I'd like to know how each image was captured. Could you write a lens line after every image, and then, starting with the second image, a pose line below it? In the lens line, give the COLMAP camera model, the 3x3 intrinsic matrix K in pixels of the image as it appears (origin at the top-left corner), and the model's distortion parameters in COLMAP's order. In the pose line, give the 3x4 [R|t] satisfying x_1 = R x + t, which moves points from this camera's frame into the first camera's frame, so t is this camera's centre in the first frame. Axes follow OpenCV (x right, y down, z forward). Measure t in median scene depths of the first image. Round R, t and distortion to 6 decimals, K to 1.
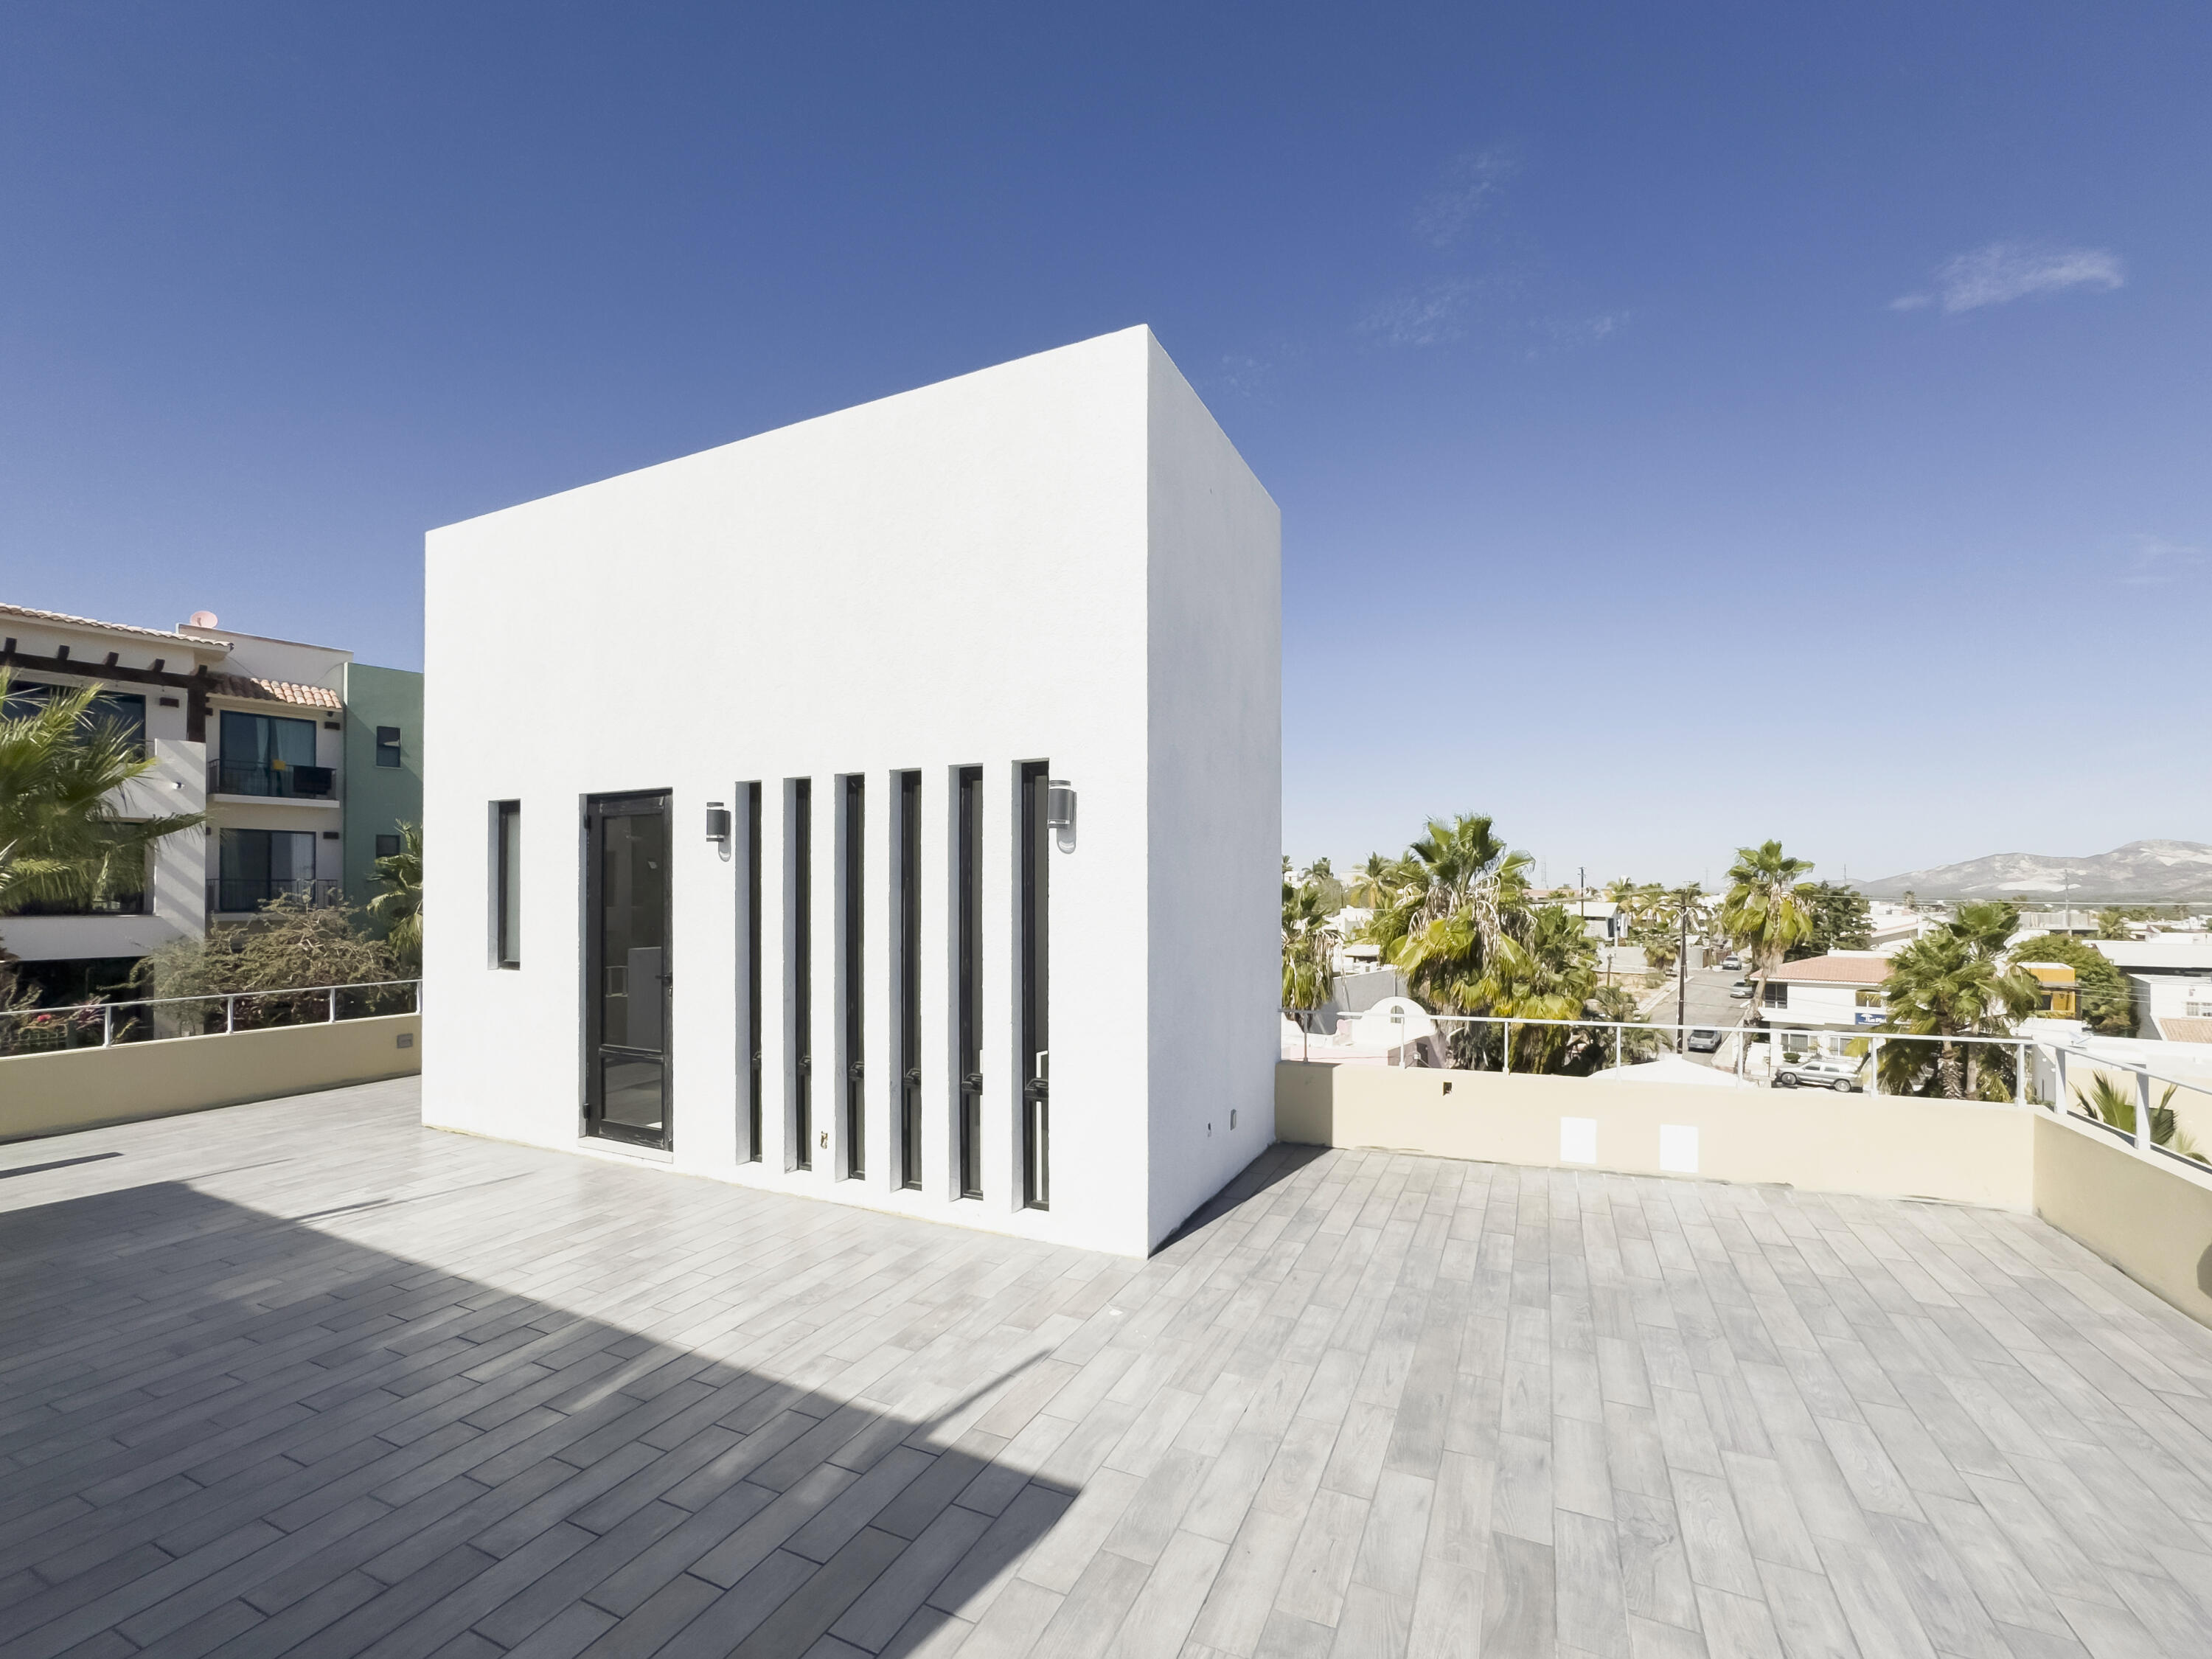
lens RADIAL K [[926.3, 0, 1116.1], [0, 926.3, 889.7], [0, 0, 1]] dist [-0.036423, 0.017446]
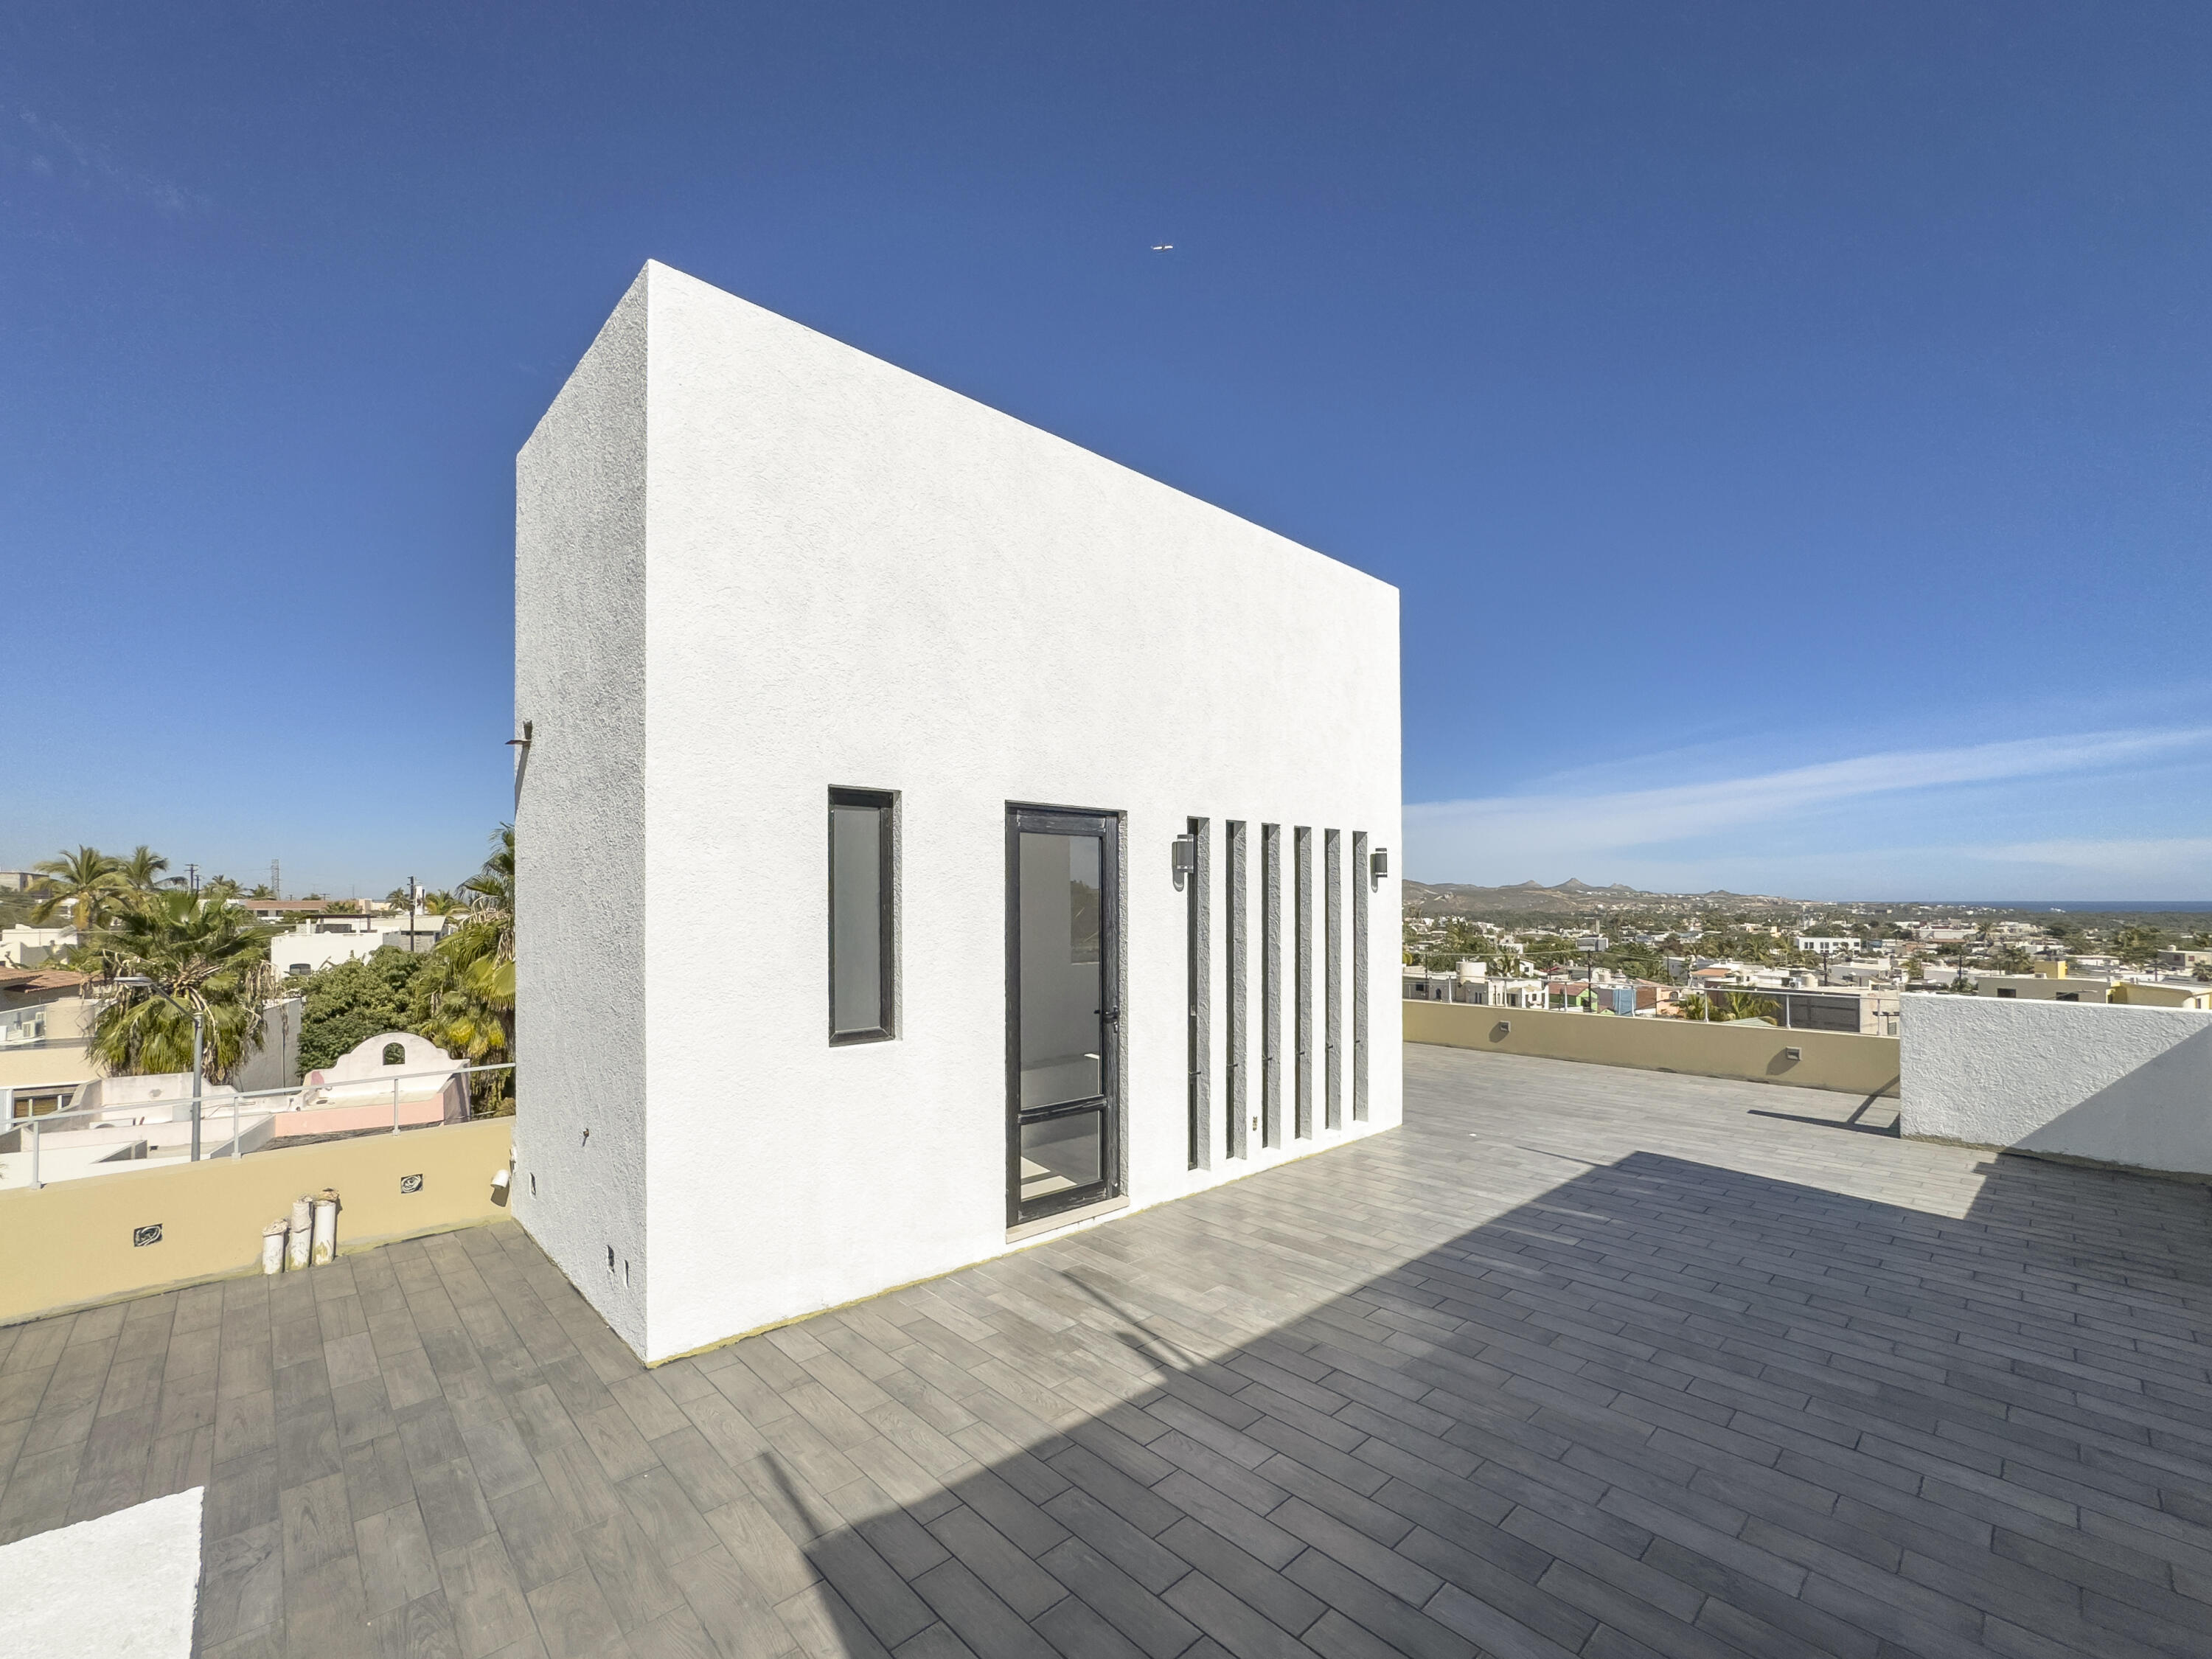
lens RADIAL K [[930.7, 0, 1094.9], [0, 930.7, 900.7], [0, 0, 1]] dist [-0.032816, 0.014788]
pose [[0.378444, 0.002472, 0.925621, -1.429643], [-0.001073, 0.999997, -0.002232, -0.016321], [-0.925623, -0.000148, 0.378446, 0.684153]]
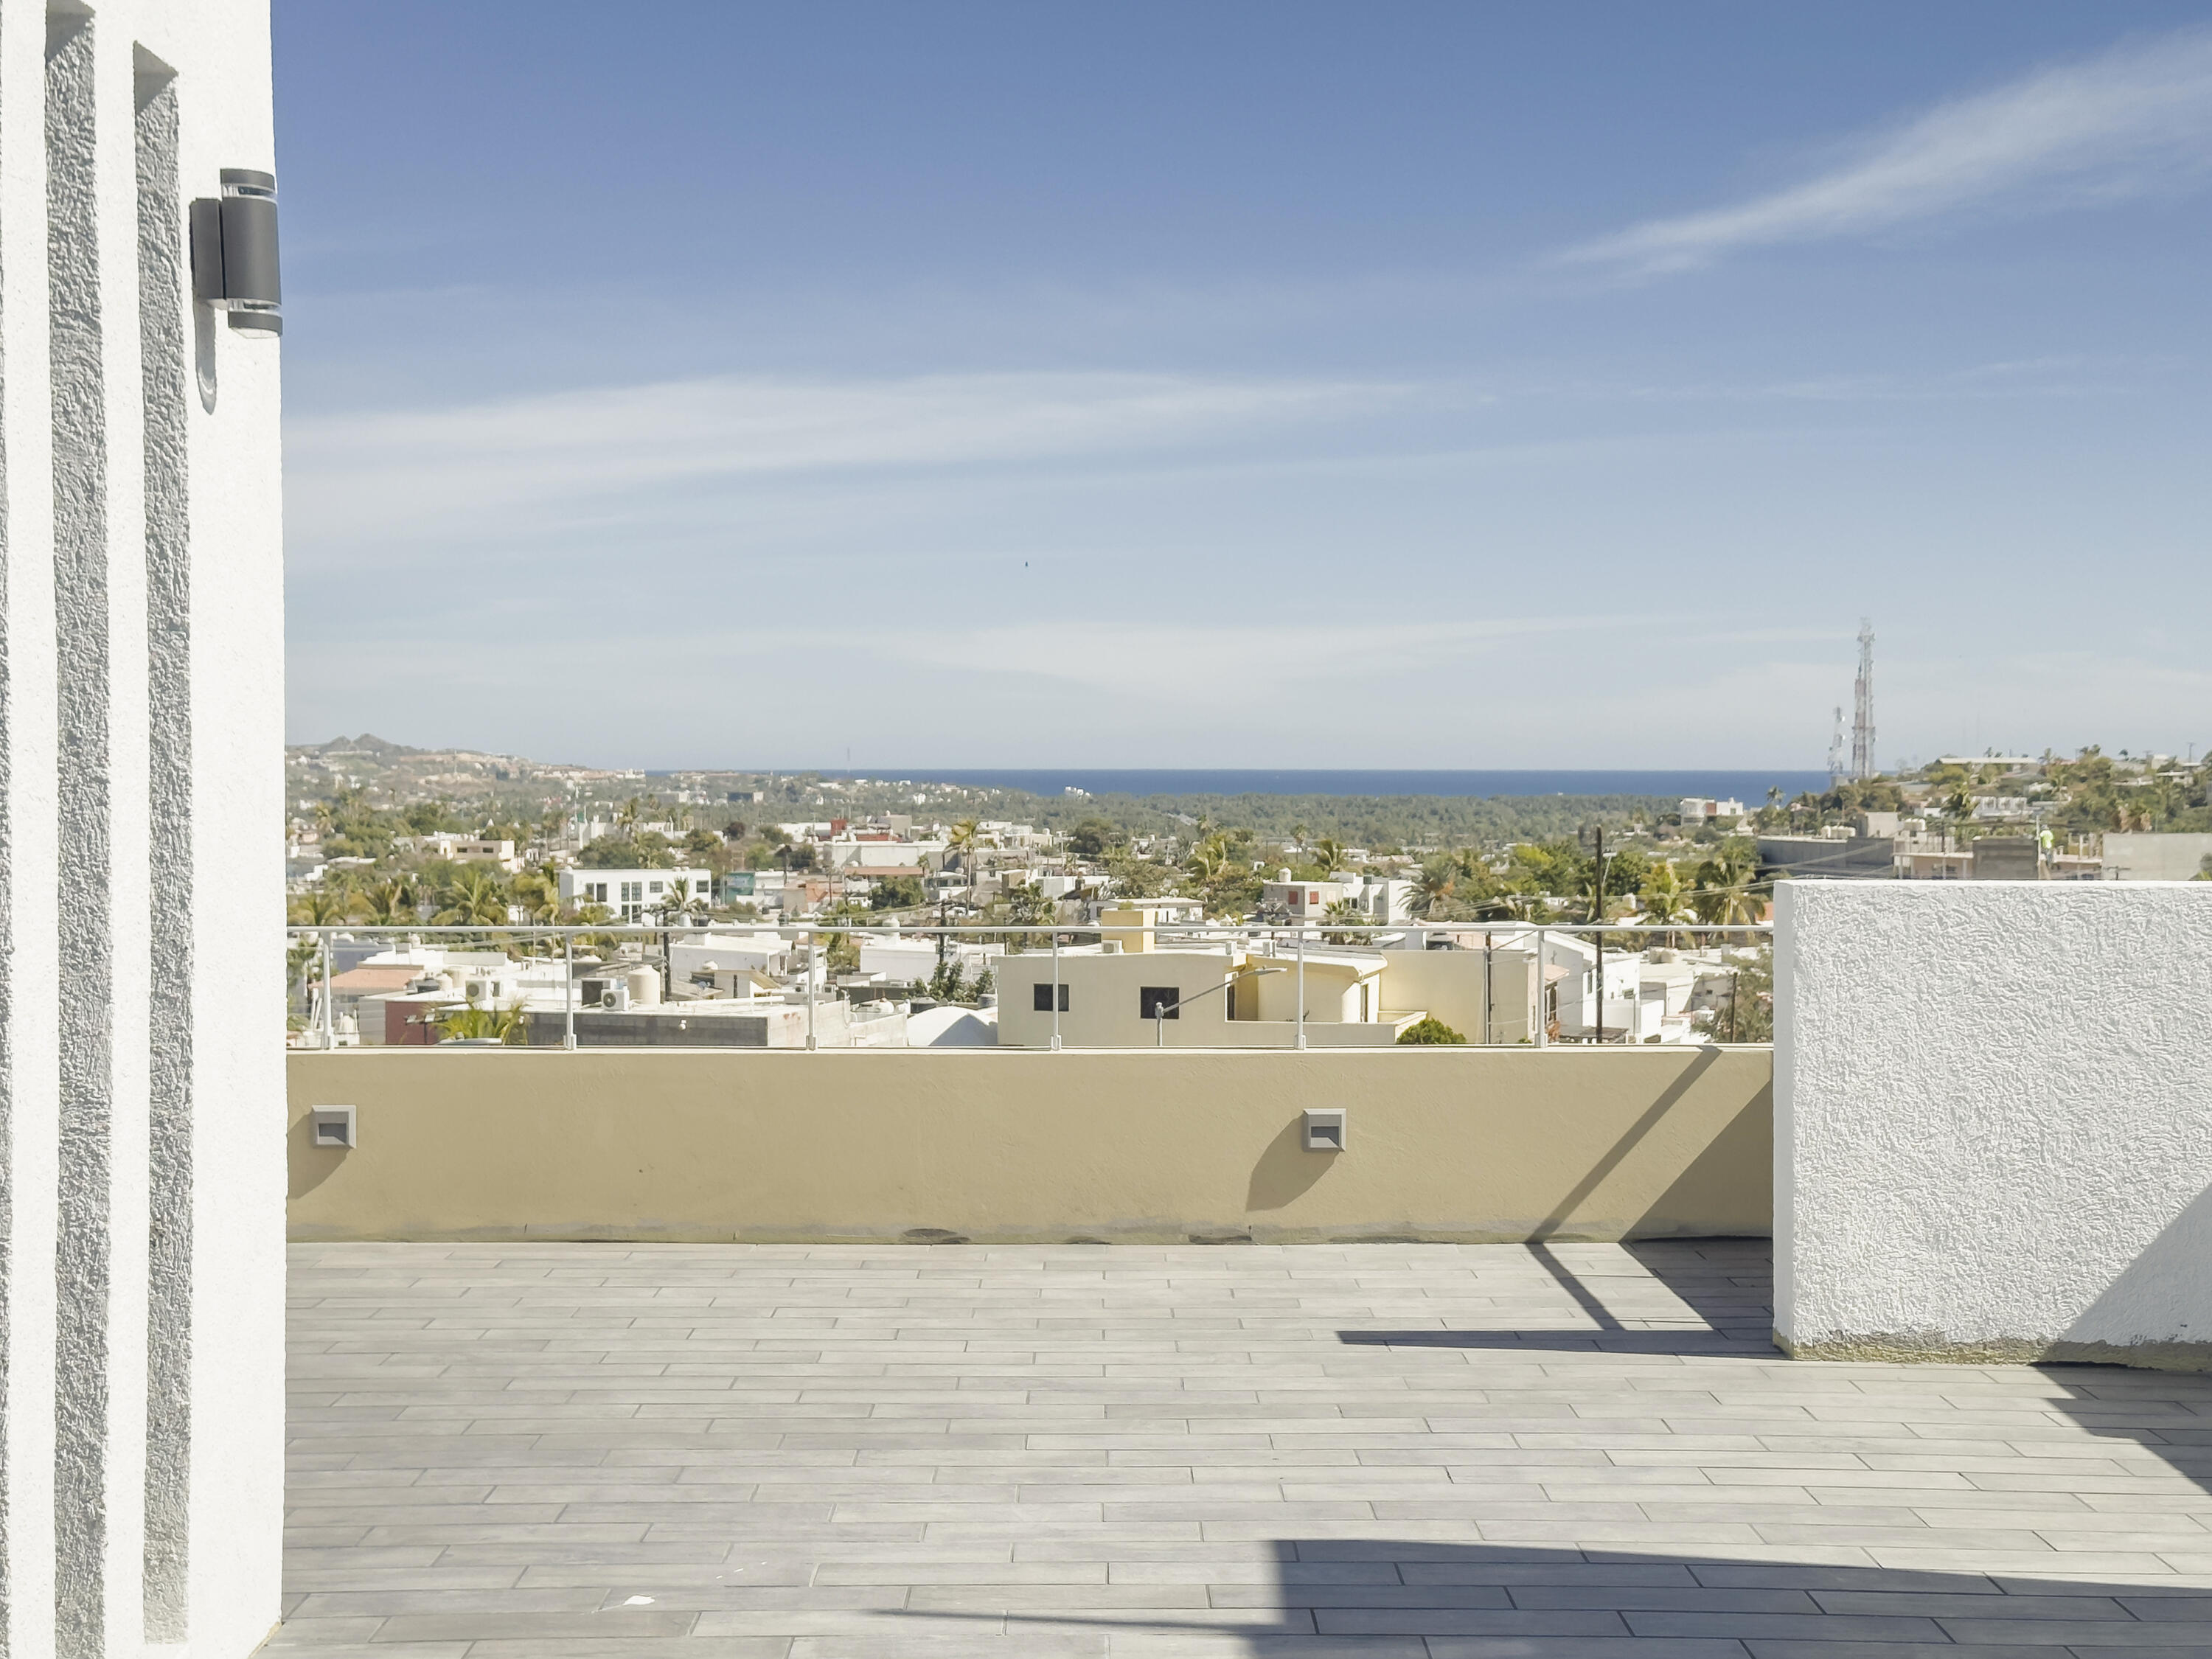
lens RADIAL K [[3286.4, 0, 1106.0], [0, 3286.4, 829.5], [0, 0, 1]] dist [-0.017198, 1.251054]
pose [[-0.419312, -0.015440, 0.907711, -0.964256], [-0.002006, 0.999869, 0.016081, 0.065626], [-0.907840, 0.004922, -0.419288, 0.971792]]
